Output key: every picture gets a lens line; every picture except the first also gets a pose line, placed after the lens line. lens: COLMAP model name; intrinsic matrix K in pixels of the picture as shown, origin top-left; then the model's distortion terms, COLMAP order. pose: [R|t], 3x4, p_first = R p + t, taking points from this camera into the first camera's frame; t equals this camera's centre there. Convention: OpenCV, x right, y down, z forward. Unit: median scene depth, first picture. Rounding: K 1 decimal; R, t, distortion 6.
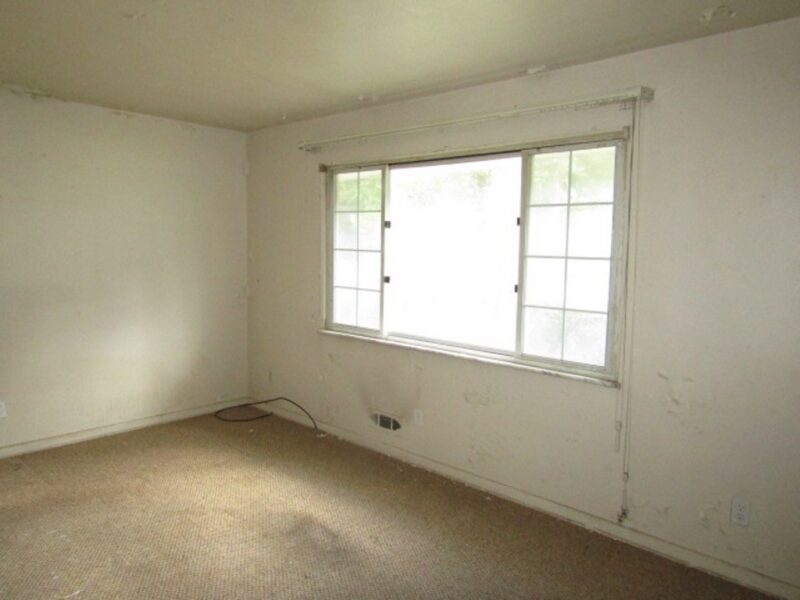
lens RADIAL K [[578.0, 0, 400.0], [0, 578.0, 300.0], [0, 0, 1]] dist [-0.007245, 0.005713]
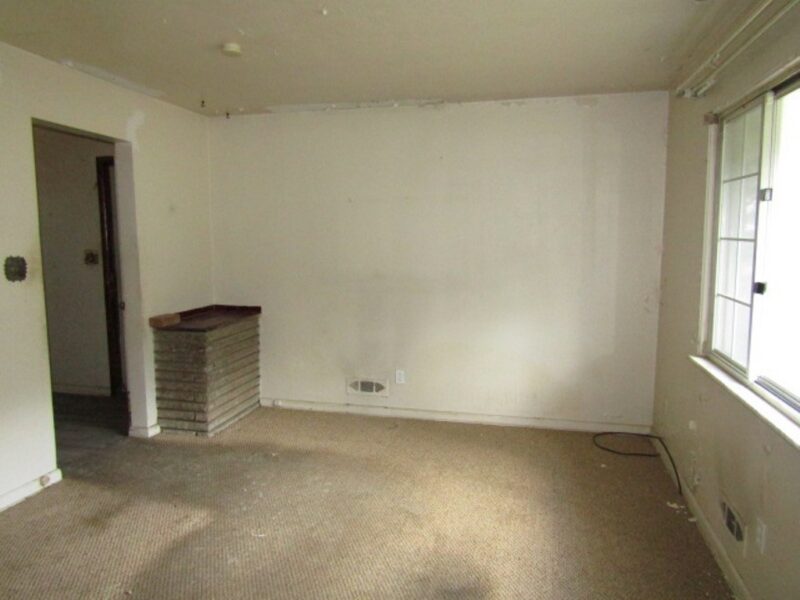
lens RADIAL K [[578.0, 0, 400.0], [0, 578.0, 300.0], [0, 0, 1]] dist [-0.007245, 0.005713]
pose [[0.474892, 0.077505, -0.876625, 0.320556], [-0.072880, 0.996156, 0.048592, -0.024351], [0.877021, 0.040813, 0.478715, 0.389338]]
